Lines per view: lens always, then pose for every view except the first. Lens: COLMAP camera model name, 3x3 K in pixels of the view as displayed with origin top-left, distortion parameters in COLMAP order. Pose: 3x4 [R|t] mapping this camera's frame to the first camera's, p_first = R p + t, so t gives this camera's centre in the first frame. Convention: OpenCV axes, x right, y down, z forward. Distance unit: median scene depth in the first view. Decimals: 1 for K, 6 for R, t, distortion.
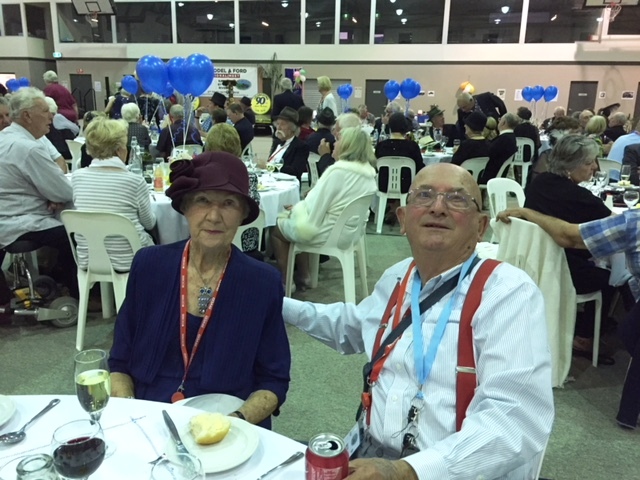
lens RADIAL K [[538.8, 0, 322.0], [0, 538.8, 237.1], [0, 0, 1]] dist [0.076275, -0.114710]
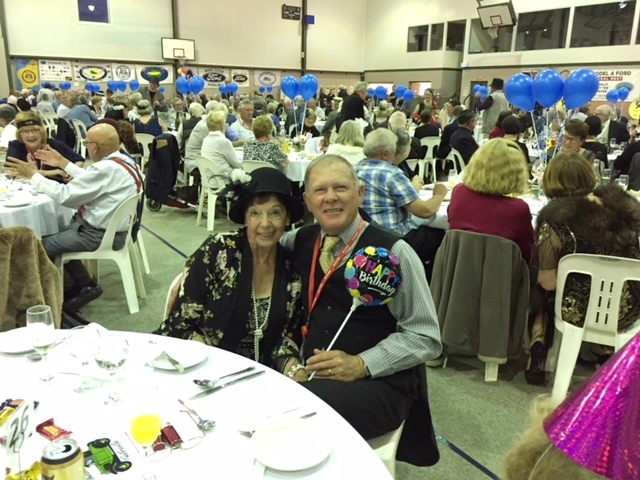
lens RADIAL K [[538.8, 0, 322.0], [0, 538.8, 237.1], [0, 0, 1]] dist [0.076275, -0.114710]
pose [[0.712223, 0.175638, -0.679624, 0.149417], [-0.181876, 0.981301, 0.063001, 0.005731], [0.677982, 0.078737, 0.730850, -0.015715]]
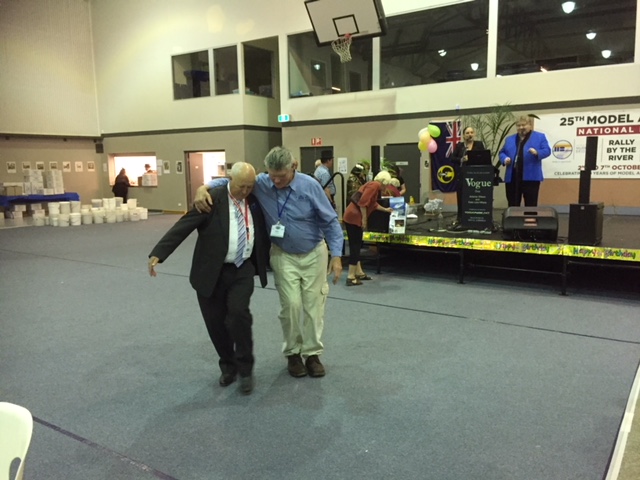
lens RADIAL K [[538.8, 0, 322.0], [0, 538.8, 237.1], [0, 0, 1]] dist [0.076275, -0.114710]
pose [[0.925125, 0.013677, -0.379415, -0.214726], [-0.058457, 0.992565, -0.106757, -0.139678], [0.375134, 0.120943, 0.919047, 0.477461]]
